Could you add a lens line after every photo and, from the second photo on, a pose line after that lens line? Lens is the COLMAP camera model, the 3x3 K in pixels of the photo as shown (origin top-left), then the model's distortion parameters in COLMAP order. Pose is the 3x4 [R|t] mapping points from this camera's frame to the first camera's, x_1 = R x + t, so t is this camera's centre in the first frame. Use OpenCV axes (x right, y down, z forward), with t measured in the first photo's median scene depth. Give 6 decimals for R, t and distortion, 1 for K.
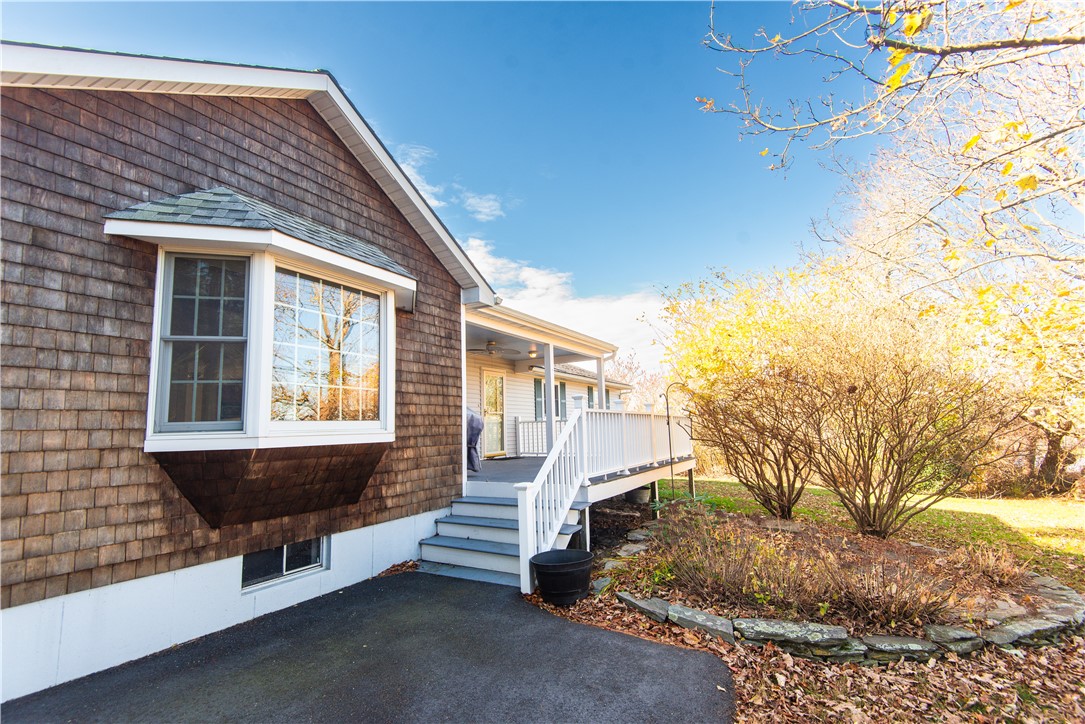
lens RADIAL K [[489.0, 0, 540.3], [0, 489.0, 368.1], [0, 0, 1]] dist [0.032725, -0.020135]
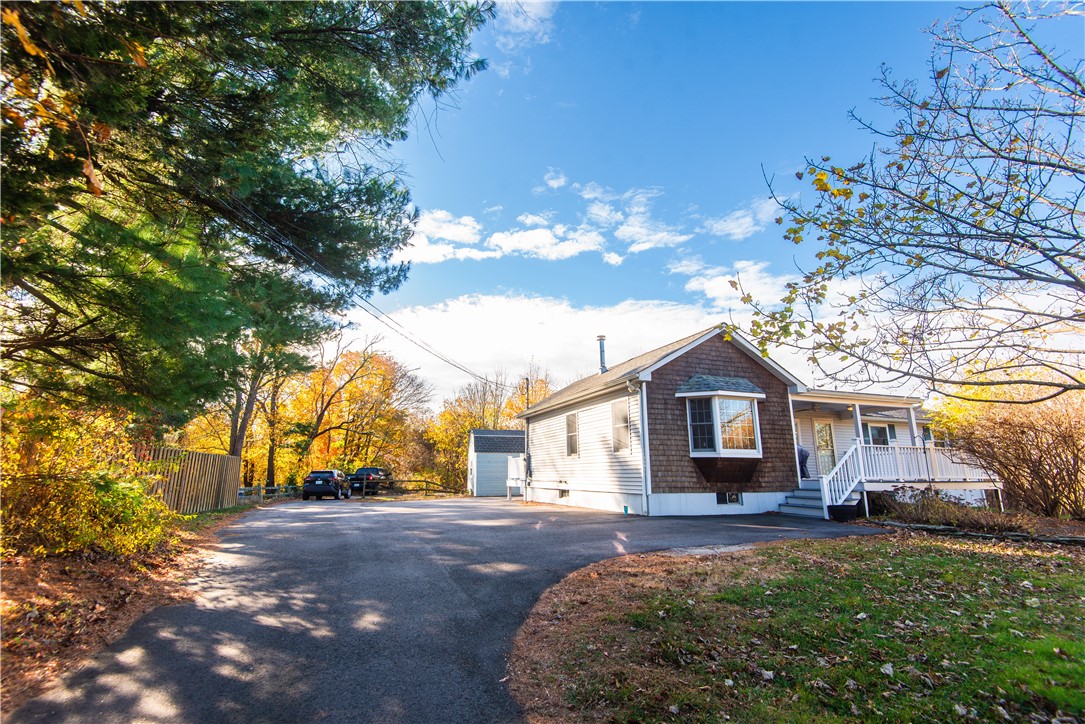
lens RADIAL K [[489.0, 0, 540.3], [0, 489.0, 368.1], [0, 0, 1]] dist [0.032725, -0.020135]
pose [[0.782719, -0.106267, -0.613236, 0.534548], [0.056695, 0.993393, -0.099779, -0.160293], [0.619788, 0.043331, 0.783572, -2.245882]]
